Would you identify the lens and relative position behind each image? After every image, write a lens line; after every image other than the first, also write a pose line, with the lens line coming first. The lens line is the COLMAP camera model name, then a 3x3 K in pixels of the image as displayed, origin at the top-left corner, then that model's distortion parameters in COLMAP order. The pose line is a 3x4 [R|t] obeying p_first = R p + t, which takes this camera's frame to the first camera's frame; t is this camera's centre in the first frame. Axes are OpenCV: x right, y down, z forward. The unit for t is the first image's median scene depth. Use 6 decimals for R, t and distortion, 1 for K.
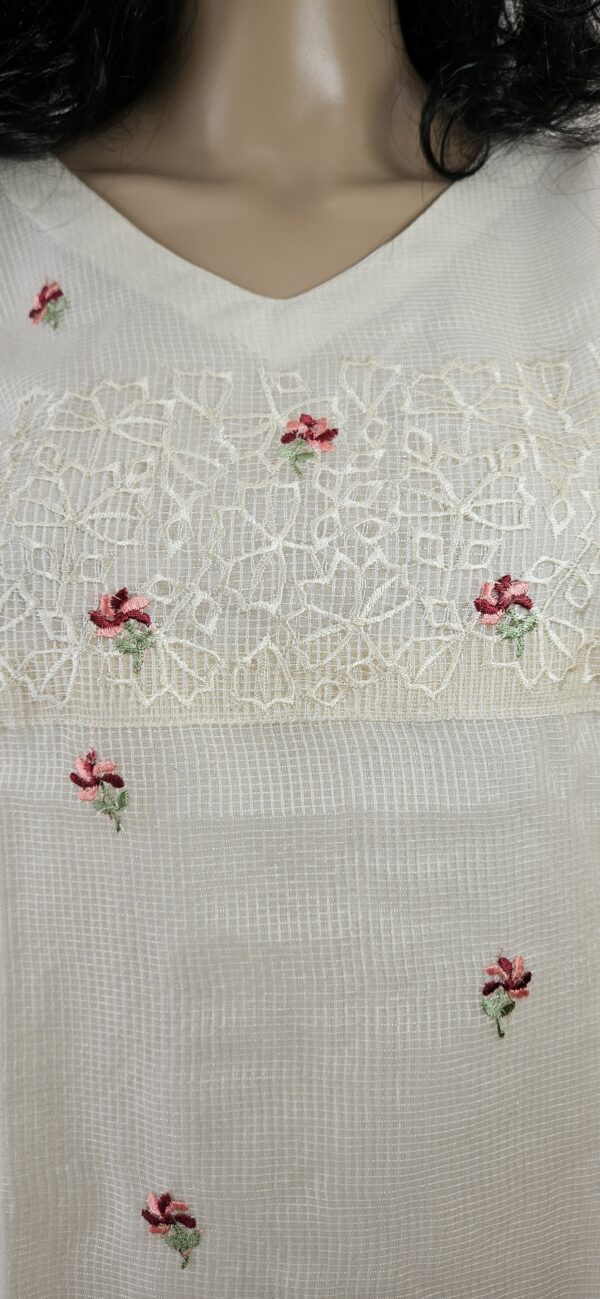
lens RADIAL K [[881.4, 0, 304.3], [0, 881.4, 645.5], [0, 0, 1]] dist [0.079190, -0.077261]
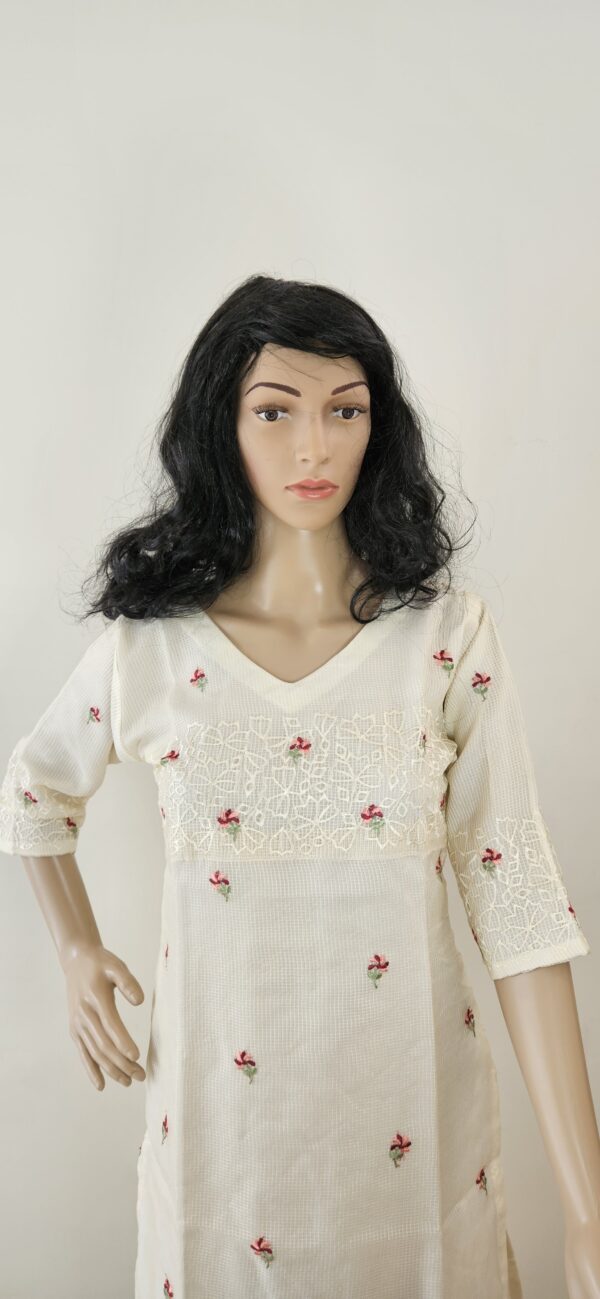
lens RADIAL K [[881.4, 0, 302.3], [0, 881.4, 639.4], [0, 0, 1]] dist [0.079190, -0.077261]
pose [[0.997067, -0.005579, -0.076330, 0.220525], [-0.000454, 0.996891, -0.078786, -0.360683], [0.076532, 0.078589, 0.993965, -1.671436]]
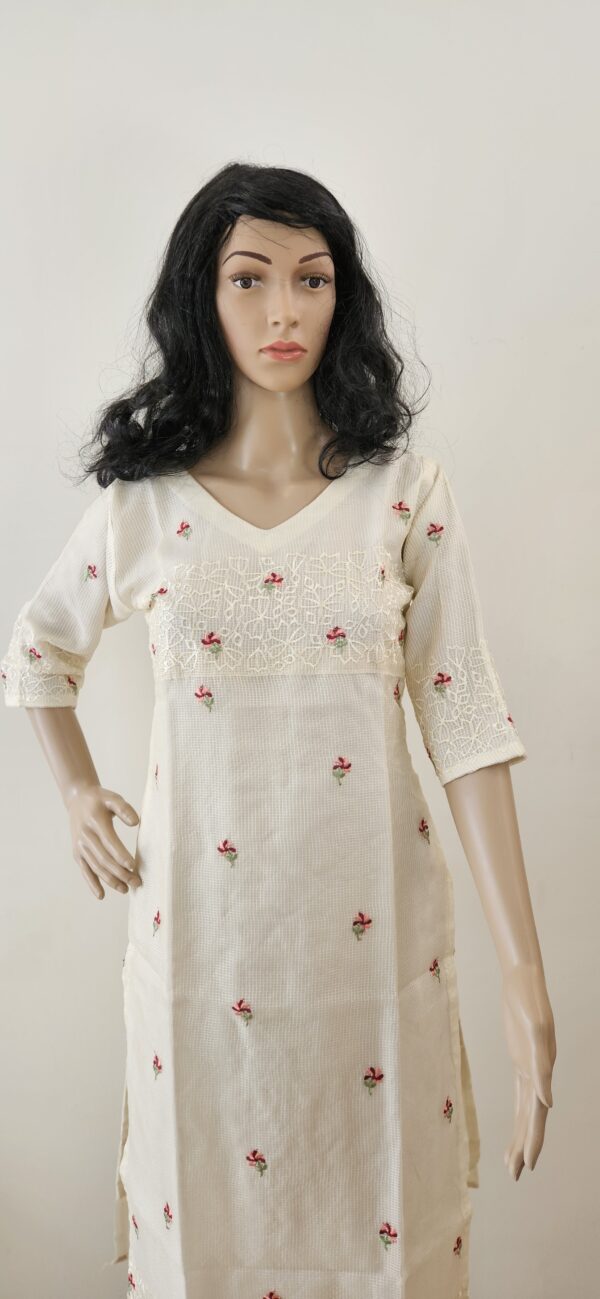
lens RADIAL K [[881.4, 0, 307.8], [0, 881.4, 637.7], [0, 0, 1]] dist [0.079190, -0.077261]
pose [[0.997637, -0.009752, -0.068008, 0.330545], [0.005101, 0.997657, -0.068230, 0.162871], [0.068514, 0.067722, 0.995349, -1.989699]]
